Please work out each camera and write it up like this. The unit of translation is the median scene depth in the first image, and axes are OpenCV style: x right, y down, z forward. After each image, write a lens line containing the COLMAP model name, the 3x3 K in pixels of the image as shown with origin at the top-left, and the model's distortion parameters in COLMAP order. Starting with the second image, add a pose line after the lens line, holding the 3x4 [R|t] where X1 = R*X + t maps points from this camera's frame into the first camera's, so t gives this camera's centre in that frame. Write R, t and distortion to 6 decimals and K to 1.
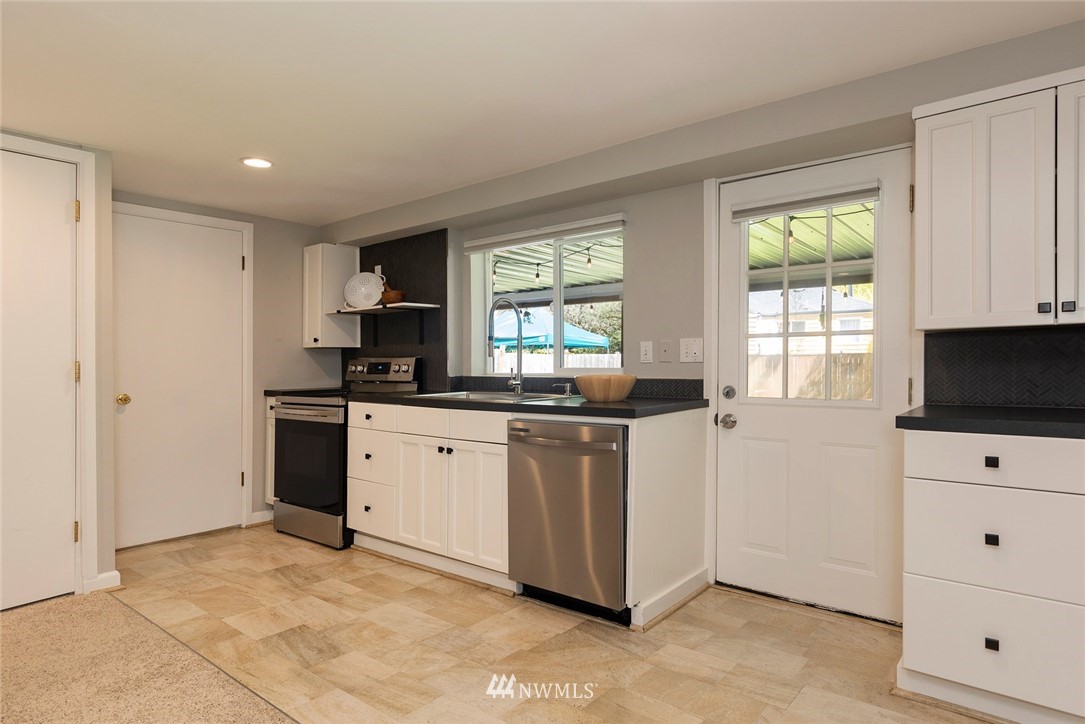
lens RADIAL K [[604.6, 0, 567.0], [0, 604.6, 361.9], [0, 0, 1]] dist [0.001910, 0.000031]
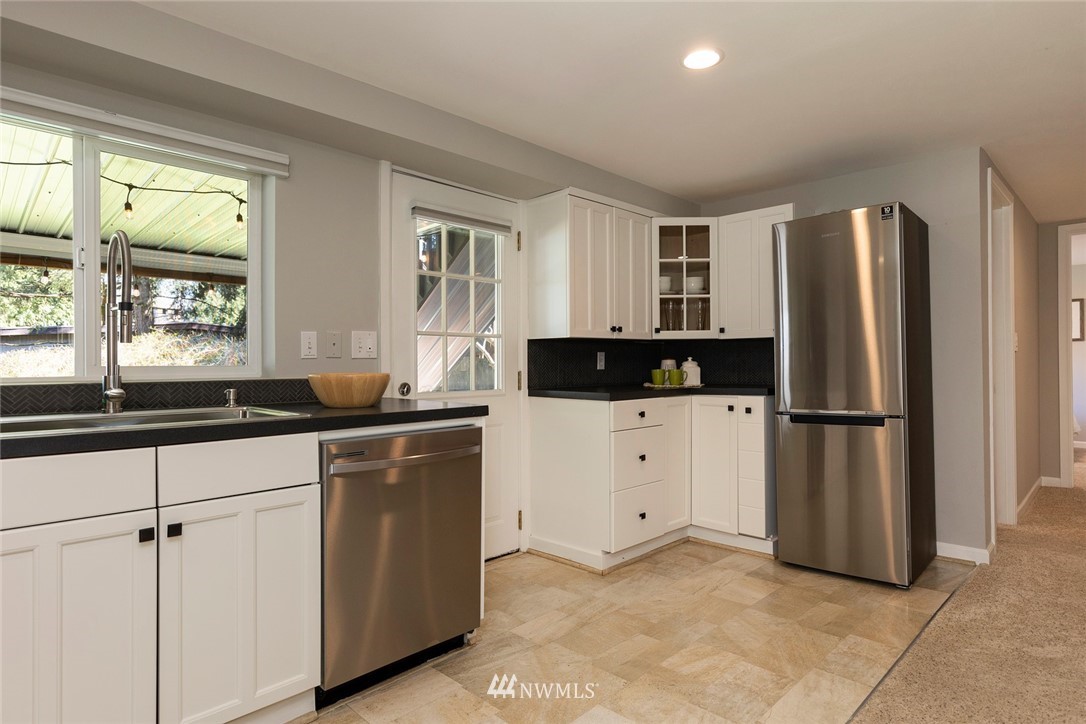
lens RADIAL K [[591.1, 0, 541.9], [0, 591.1, 375.9], [0, 0, 1]] dist [0.002416, 0.000244]
pose [[0.126817, -0.016400, 0.991791, -0.651640], [0.001808, 0.999865, 0.016302, 0.013737], [-0.991924, -0.000274, 0.126830, 0.657548]]
